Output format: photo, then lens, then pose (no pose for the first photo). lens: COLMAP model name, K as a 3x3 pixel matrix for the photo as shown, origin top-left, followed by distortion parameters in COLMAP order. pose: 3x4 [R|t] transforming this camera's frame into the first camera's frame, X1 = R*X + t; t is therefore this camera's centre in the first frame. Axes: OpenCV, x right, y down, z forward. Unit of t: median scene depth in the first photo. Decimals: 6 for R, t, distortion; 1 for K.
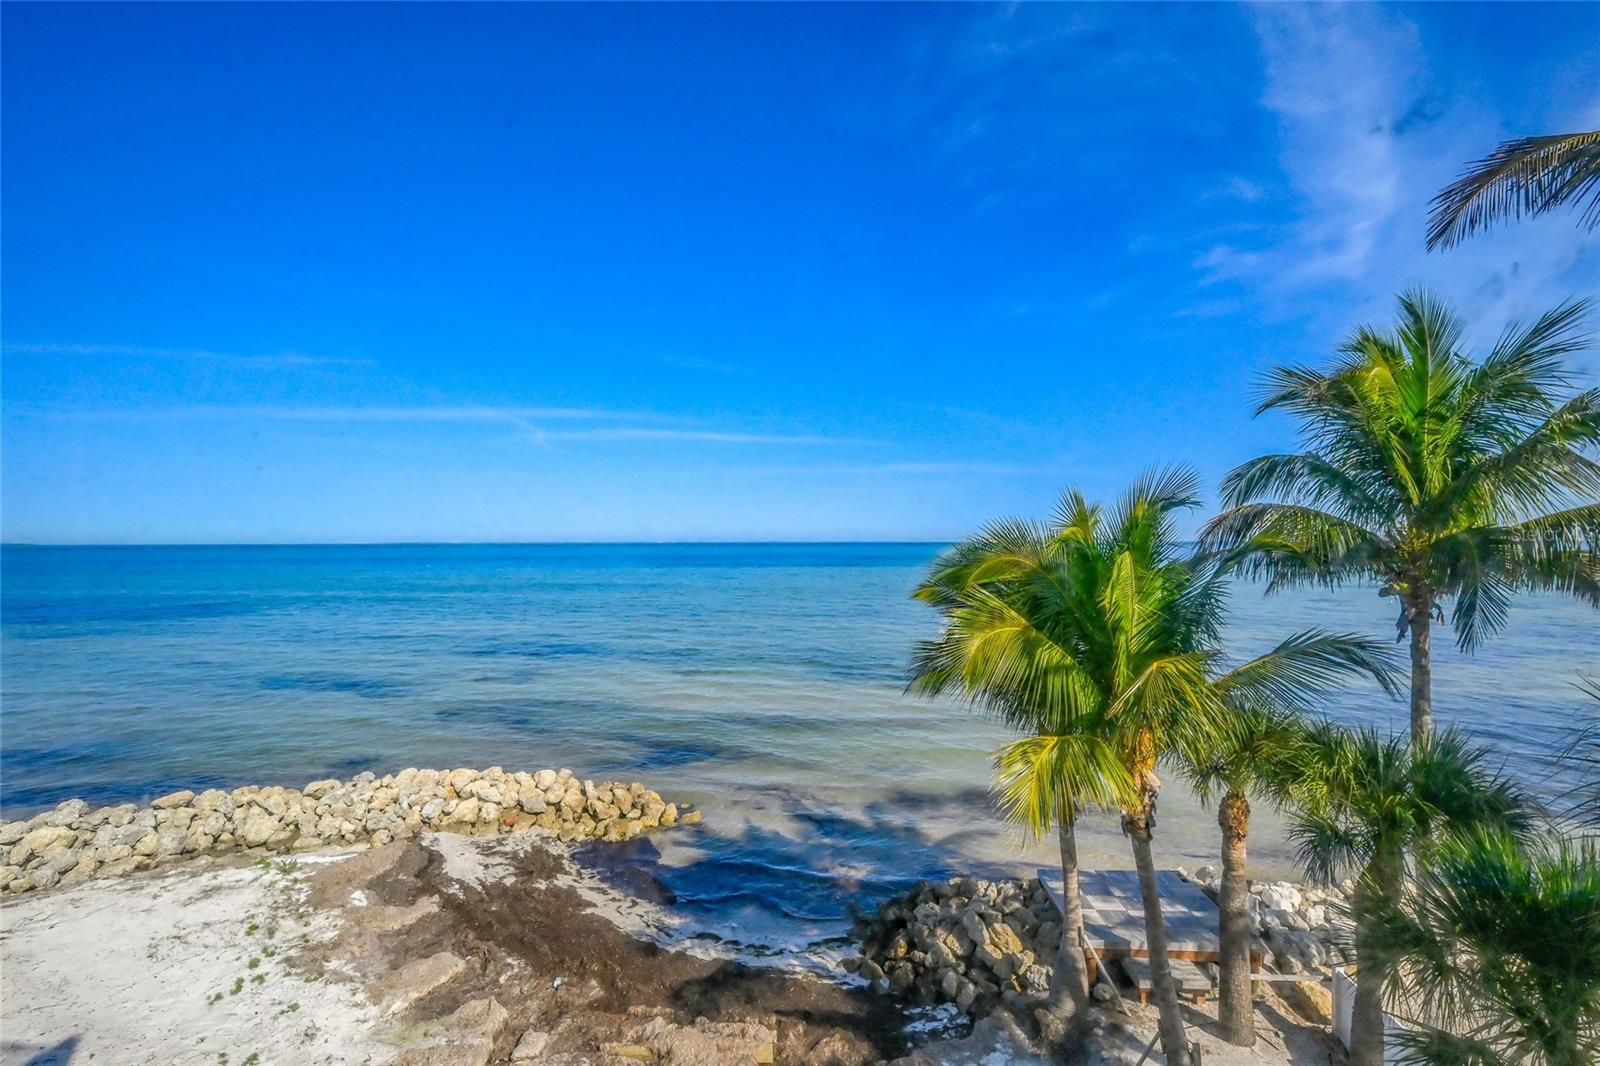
lens RADIAL K [[751.9, 0, 809.5], [0, 751.9, 536.7], [0, 0, 1]] dist [0.002982, 0.000698]
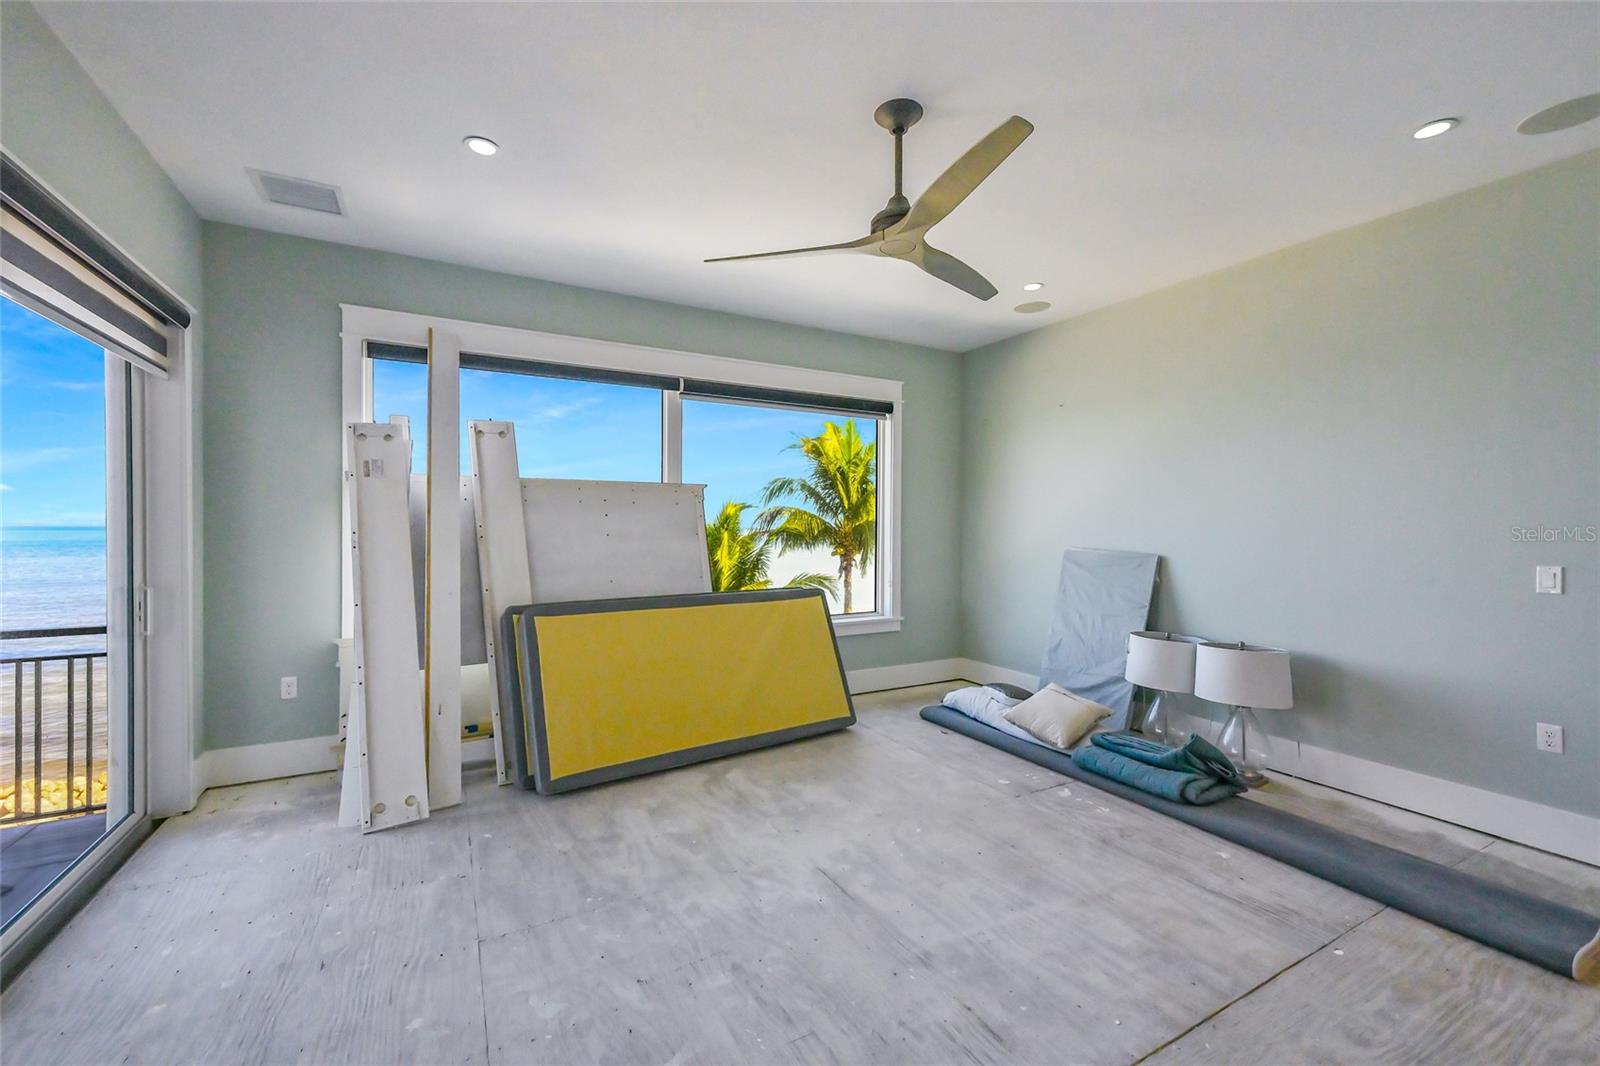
lens RADIAL K [[650.1, 0, 799.6], [0, 650.1, 530.4], [0, 0, 1]] dist [0.011167, 0.000216]
pose [[0.823314, 0.001159, 0.567585, -0.168037], [-0.006944, 0.999944, 0.008031, 0.001358], [-0.567544, -0.010553, 0.823275, -0.212527]]
